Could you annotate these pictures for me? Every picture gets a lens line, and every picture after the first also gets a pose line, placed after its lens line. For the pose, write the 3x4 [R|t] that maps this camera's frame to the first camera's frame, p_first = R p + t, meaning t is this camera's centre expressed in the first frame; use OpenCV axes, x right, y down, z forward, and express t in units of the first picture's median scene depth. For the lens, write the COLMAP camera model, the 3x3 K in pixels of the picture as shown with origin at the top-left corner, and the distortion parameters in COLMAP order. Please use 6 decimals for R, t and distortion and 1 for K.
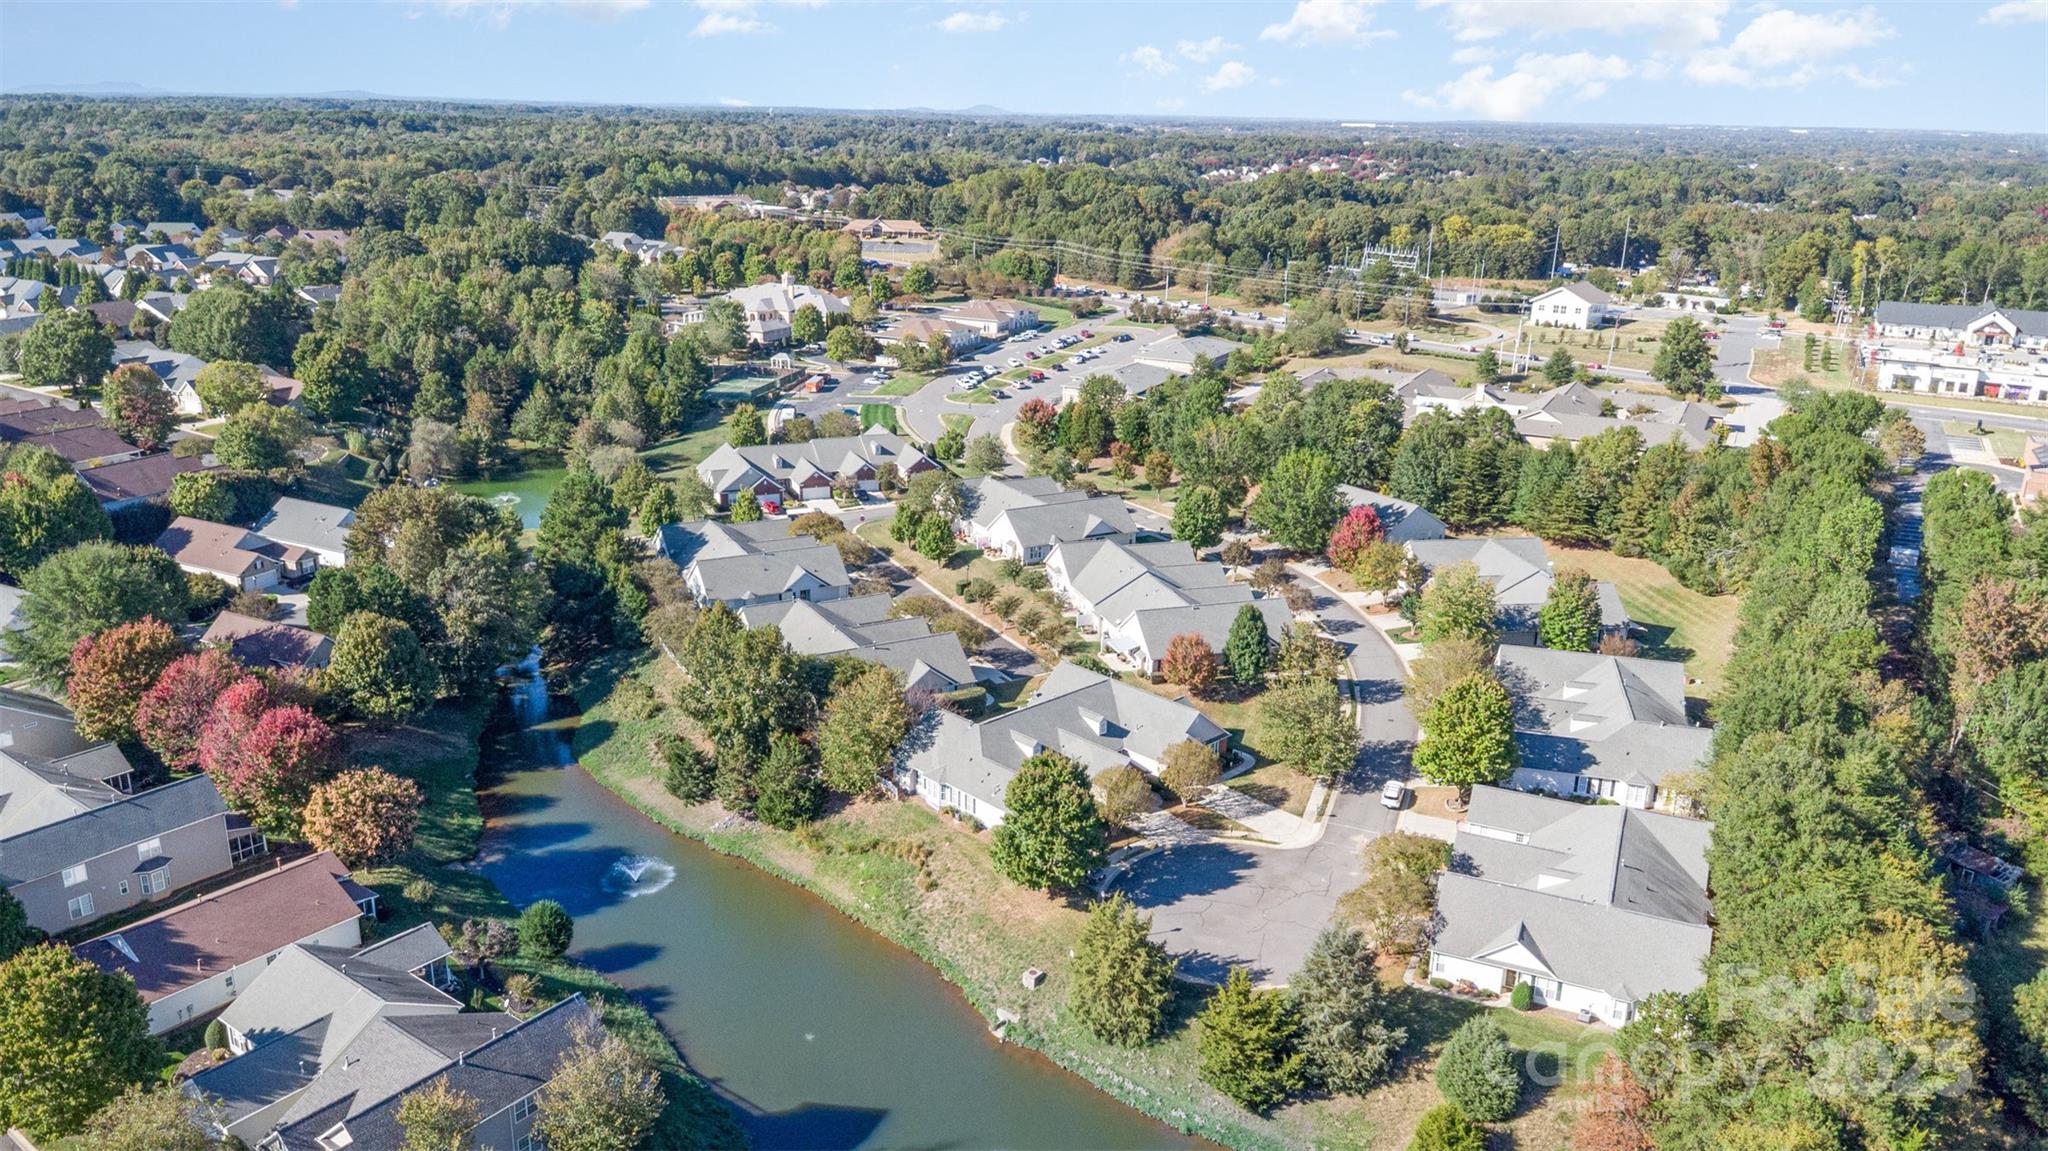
lens RADIAL K [[1618.6, 0, 1023.8], [0, 1618.6, 573.3], [0, 0, 1]] dist [0.042456, -0.023371]
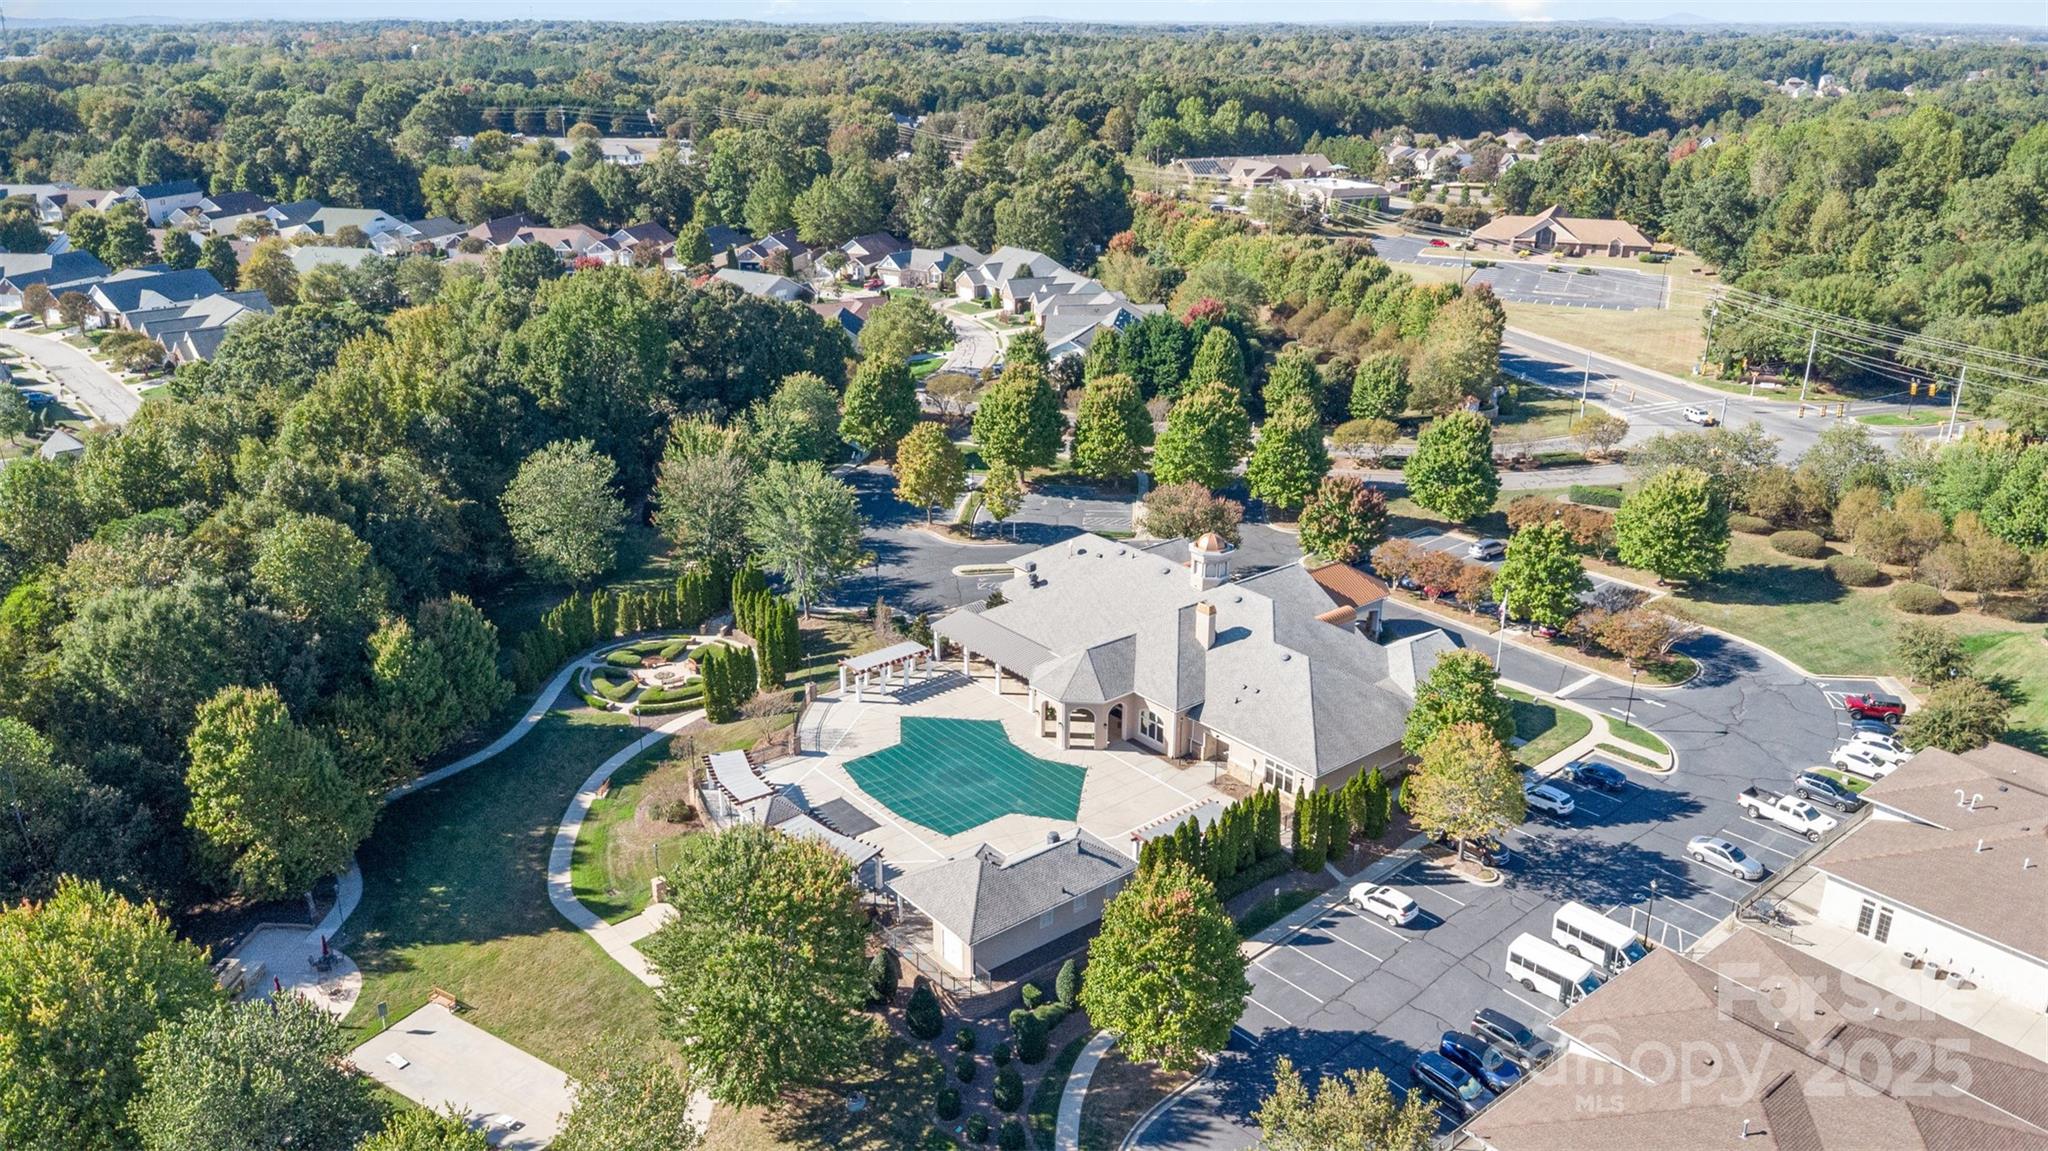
lens RADIAL K [[1618.6, 0, 1026.4], [0, 1618.6, 577.3], [0, 0, 1]] dist [0.042456, -0.023371]
pose [[0.926601, 0.108014, -0.360198, -0.037796], [-0.090616, 0.993769, 0.064897, -0.102437], [0.364964, -0.027494, 0.930616, 0.381558]]
